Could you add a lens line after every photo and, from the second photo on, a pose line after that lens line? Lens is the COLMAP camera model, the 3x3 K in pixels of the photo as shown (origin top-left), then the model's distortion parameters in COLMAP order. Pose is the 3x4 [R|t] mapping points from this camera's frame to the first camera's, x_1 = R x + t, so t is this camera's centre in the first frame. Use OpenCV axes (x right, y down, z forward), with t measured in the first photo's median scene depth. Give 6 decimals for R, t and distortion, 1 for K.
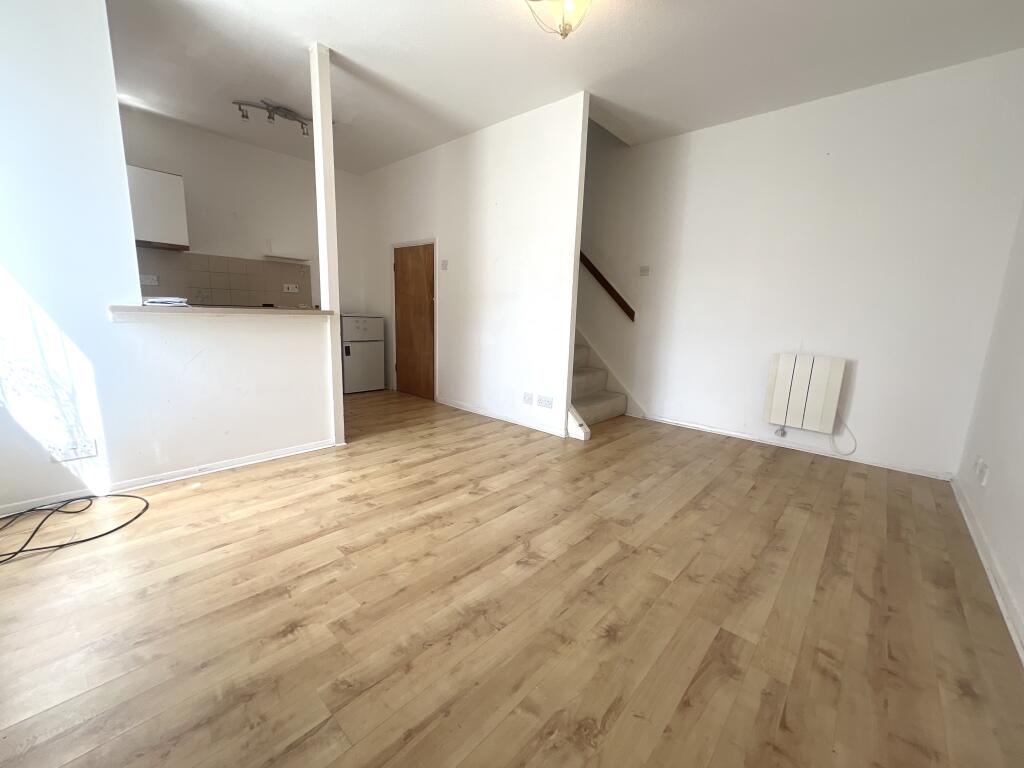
lens RADIAL K [[408.7, 0, 512.0], [0, 408.7, 384.0], [0, 0, 1]] dist [-0.002165, -0.000027]
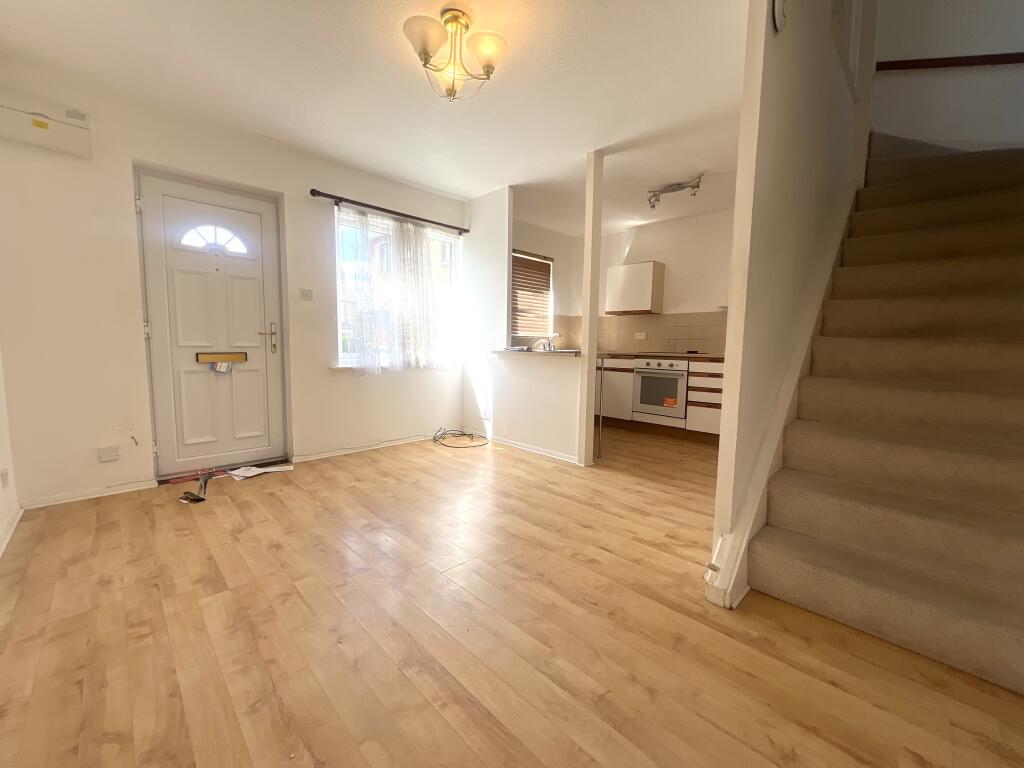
lens RADIAL K [[410.3, 0, 512.0], [0, 410.3, 384.0], [0, 0, 1]] dist [-0.002464, 0.000348]
pose [[-0.057896, 0.059950, -0.996521, 1.047987], [-0.192429, 0.978807, 0.070065, -0.173861], [0.979602, 0.195816, -0.045133, 1.114371]]
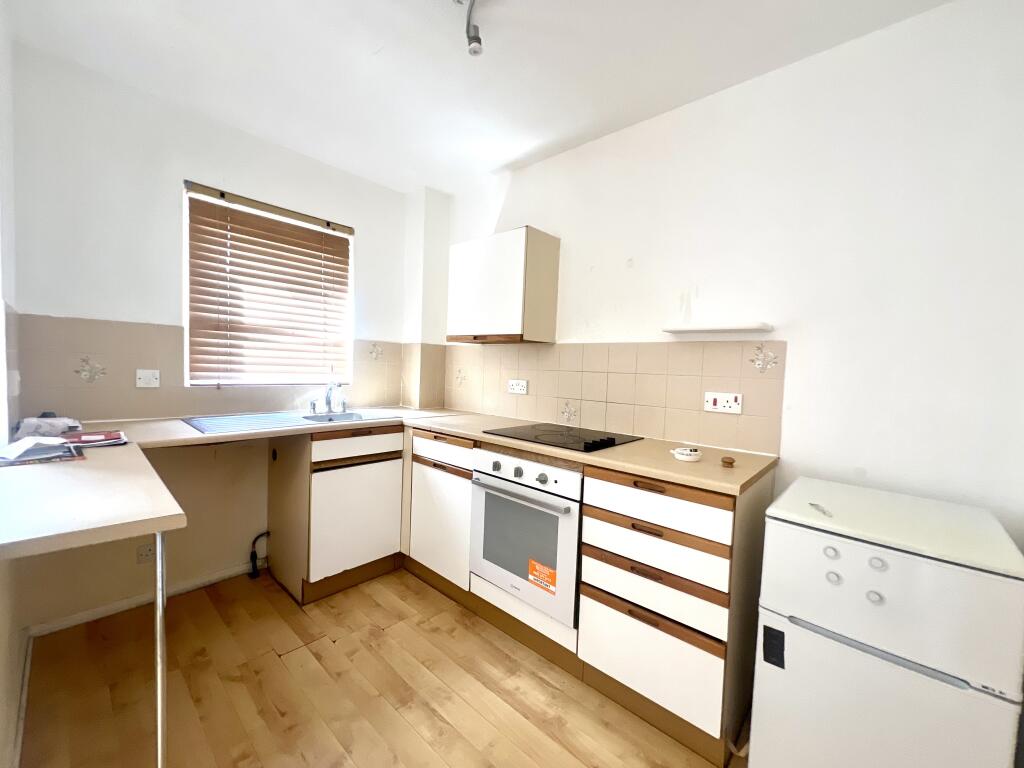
lens RADIAL K [[408.7, 0, 512.0], [0, 408.7, 384.0], [0, 0, 1]] dist [-0.002165, -0.000027]
pose [[-0.001482, 0.006830, -0.999976, -0.303568], [-0.211781, 0.977292, 0.006989, -0.451569], [0.977316, 0.211786, -0.000002, 1.701836]]
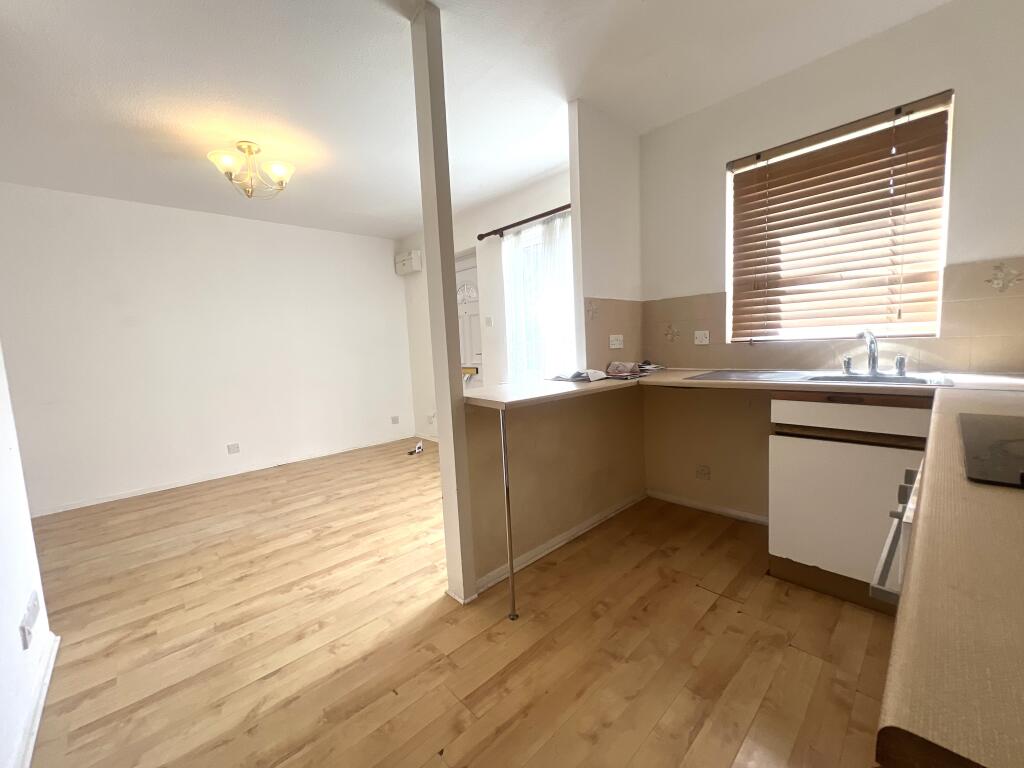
lens RADIAL K [[410.3, 0, 512.0], [0, 410.3, 384.0], [0, 0, 1]] dist [-0.002464, 0.000348]
pose [[-0.996887, 0.004008, 0.078739, -0.784849], [0.025462, 0.961557, 0.273423, -0.494565], [-0.074617, 0.274577, -0.958666, 2.132436]]
